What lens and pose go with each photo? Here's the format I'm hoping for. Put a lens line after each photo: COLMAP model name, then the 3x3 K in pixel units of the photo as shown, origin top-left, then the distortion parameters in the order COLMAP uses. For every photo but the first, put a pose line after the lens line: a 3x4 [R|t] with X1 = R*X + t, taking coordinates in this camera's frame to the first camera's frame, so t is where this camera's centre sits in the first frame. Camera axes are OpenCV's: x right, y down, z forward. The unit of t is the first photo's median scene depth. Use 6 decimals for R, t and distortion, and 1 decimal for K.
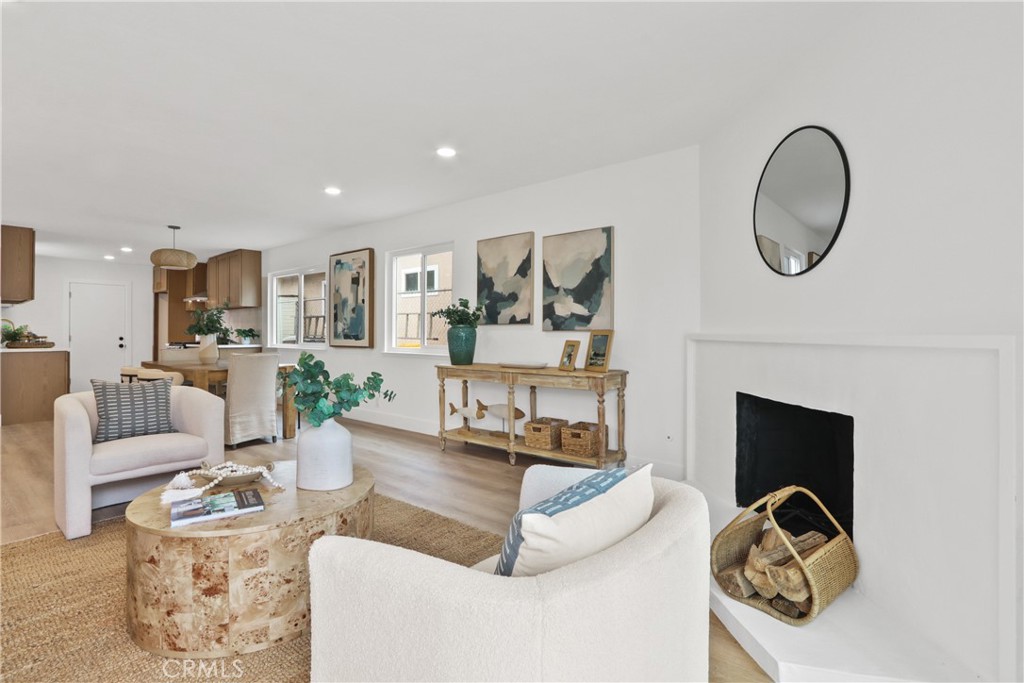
lens RADIAL K [[500.8, 0, 523.3], [0, 500.8, 328.0], [0, 0, 1]] dist [-0.001899, -0.000195]
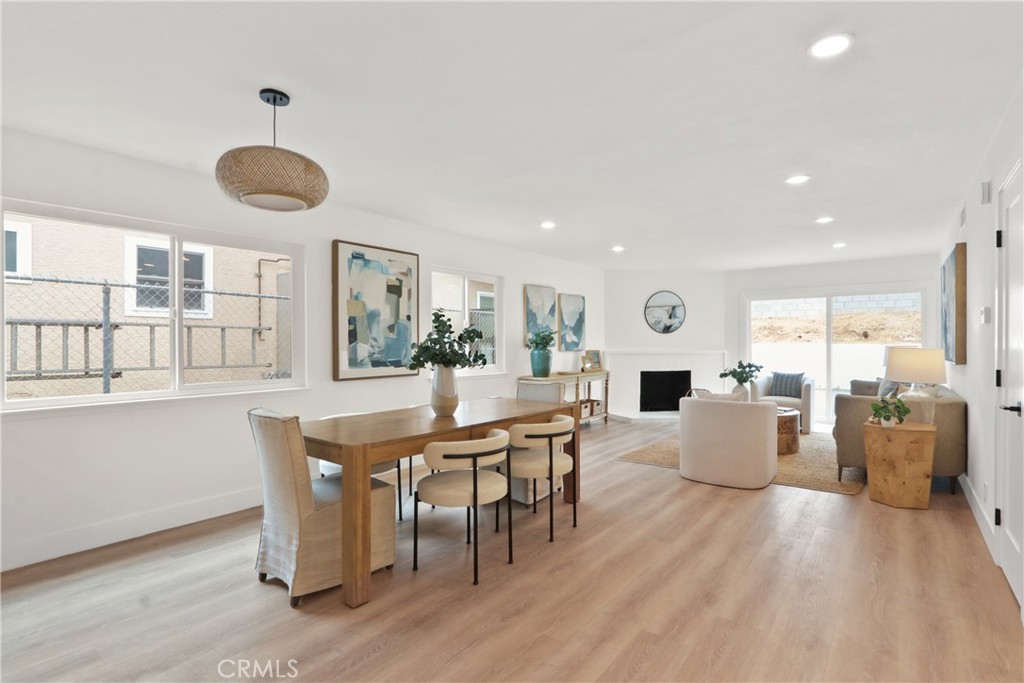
lens RADIAL K [[485.7, 0, 527.5], [0, 485.7, 341.5], [0, 0, 1]] dist [-0.001745, -0.000127]
pose [[-0.042914, 0.003304, 0.999073, -1.409049], [-0.003707, 0.999987, -0.003467, -0.017533], [-0.999072, -0.003853, -0.042901, 1.077763]]
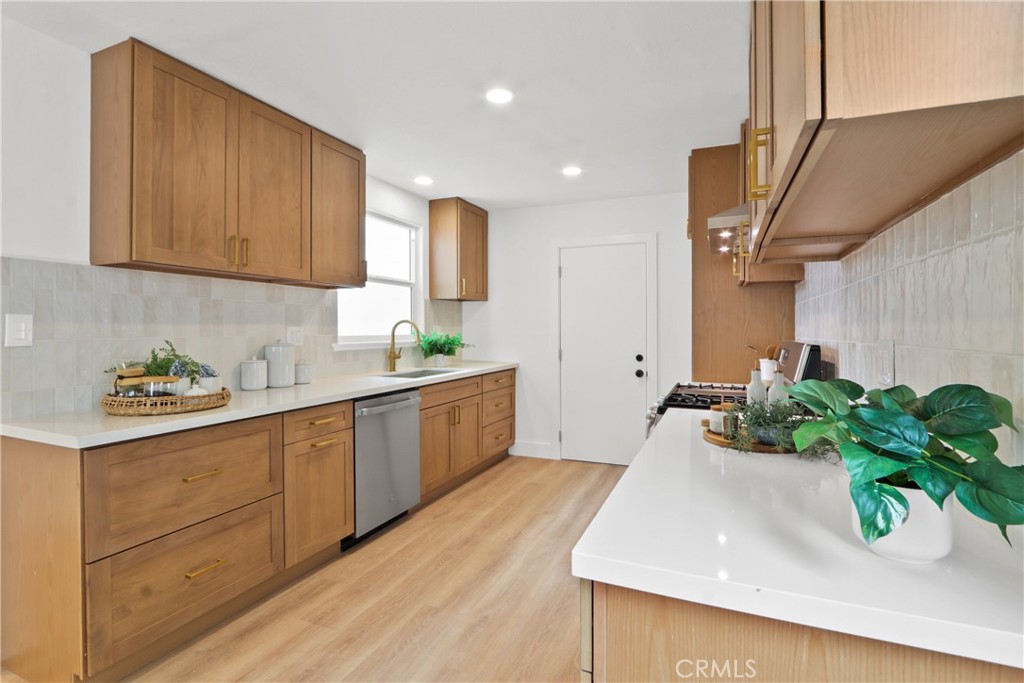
lens RADIAL K [[478.9, 0, 518.0], [0, 478.9, 330.9], [0, 0, 1]] dist [-0.010064, 0.000095]
pose [[0.288184, 0.006175, -0.957555, -0.823388], [0.007883, 0.999930, 0.008821, -0.017044], [0.957542, -0.010091, 0.288116, 1.525446]]
